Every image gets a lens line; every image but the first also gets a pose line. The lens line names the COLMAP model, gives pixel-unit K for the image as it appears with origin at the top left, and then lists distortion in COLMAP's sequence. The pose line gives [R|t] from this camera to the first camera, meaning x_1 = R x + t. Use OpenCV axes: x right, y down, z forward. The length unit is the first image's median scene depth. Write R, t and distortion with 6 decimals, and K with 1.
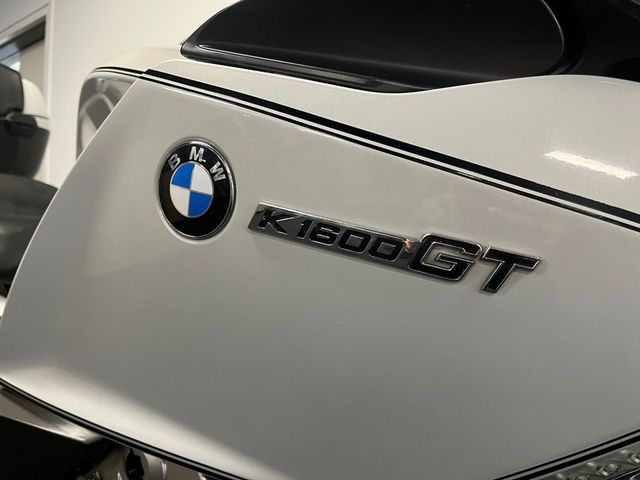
lens RADIAL K [[480.5, 0, 320.0], [0, 480.5, 240.0], [0, 0, 1]] dist [0.027531, -0.004695]
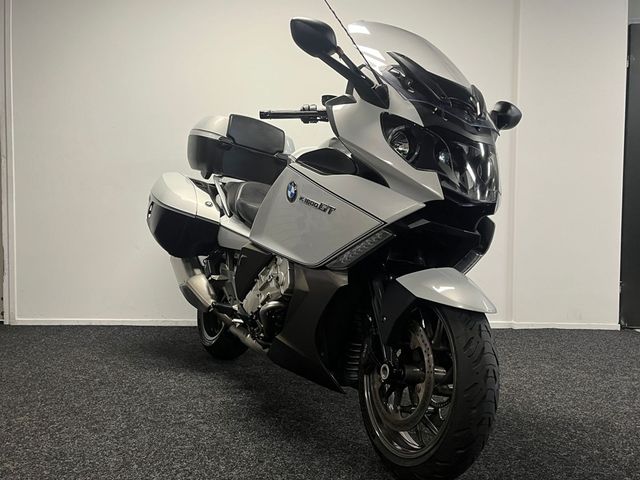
lens RADIAL K [[537.4, 0, 320.0], [0, 537.4, 240.0], [0, 0, 1]] dist [-0.007632, -0.002344]
pose [[0.876292, 0.131048, -0.463615, 2.506403], [-0.164813, 0.985777, -0.032872, 0.490902], [0.452713, 0.105215, 0.885427, -3.502899]]
